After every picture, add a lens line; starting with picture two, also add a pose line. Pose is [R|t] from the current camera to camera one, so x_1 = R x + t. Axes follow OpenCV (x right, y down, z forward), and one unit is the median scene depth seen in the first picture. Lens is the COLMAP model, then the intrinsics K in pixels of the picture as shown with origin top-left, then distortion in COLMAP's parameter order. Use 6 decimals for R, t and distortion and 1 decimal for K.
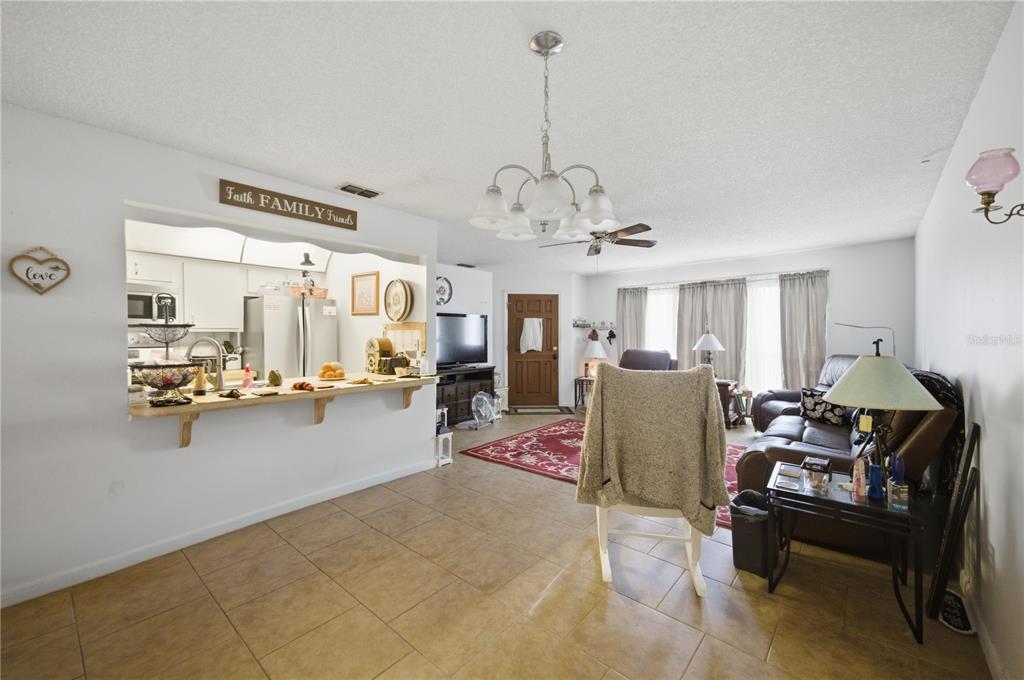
lens RADIAL K [[398.6, 0, 514.3], [0, 398.6, 339.6], [0, 0, 1]] dist [0.031493, -0.000099]
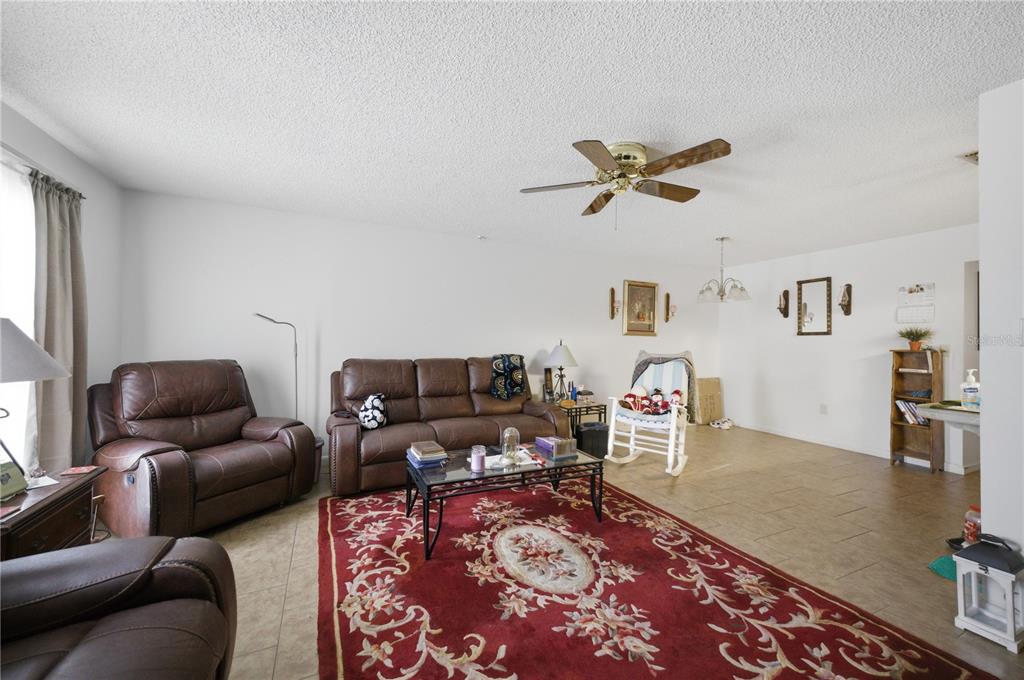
lens RADIAL K [[398.6, 0, 514.3], [0, 398.6, 339.6], [0, 0, 1]] dist [0.031493, -0.000099]
pose [[-0.914684, -0.006726, 0.404114, 0.091465], [-0.003769, 0.999960, 0.008111, -0.006298], [-0.404152, 0.005896, -0.914673, 1.404763]]
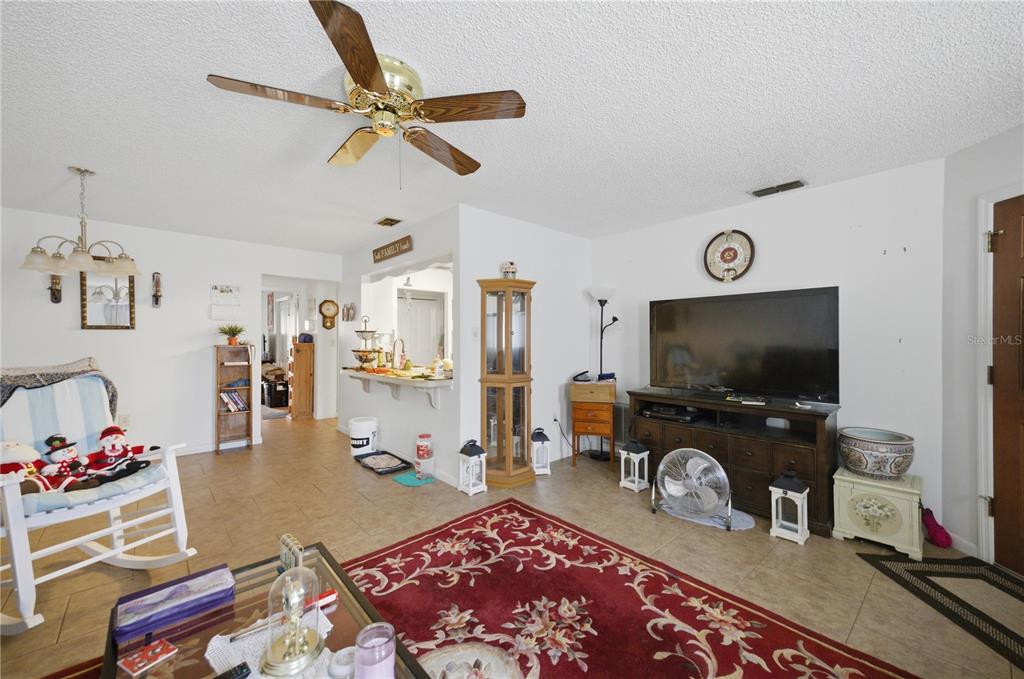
lens RADIAL K [[398.6, 0, 514.3], [0, 398.6, 339.1], [0, 0, 1]] dist [0.031493, -0.000099]
pose [[-0.126351, 0.003798, -0.991978, 0.542098], [-0.013047, 0.999900, 0.005490, -0.007870], [0.991900, 0.013636, -0.126289, 1.031961]]
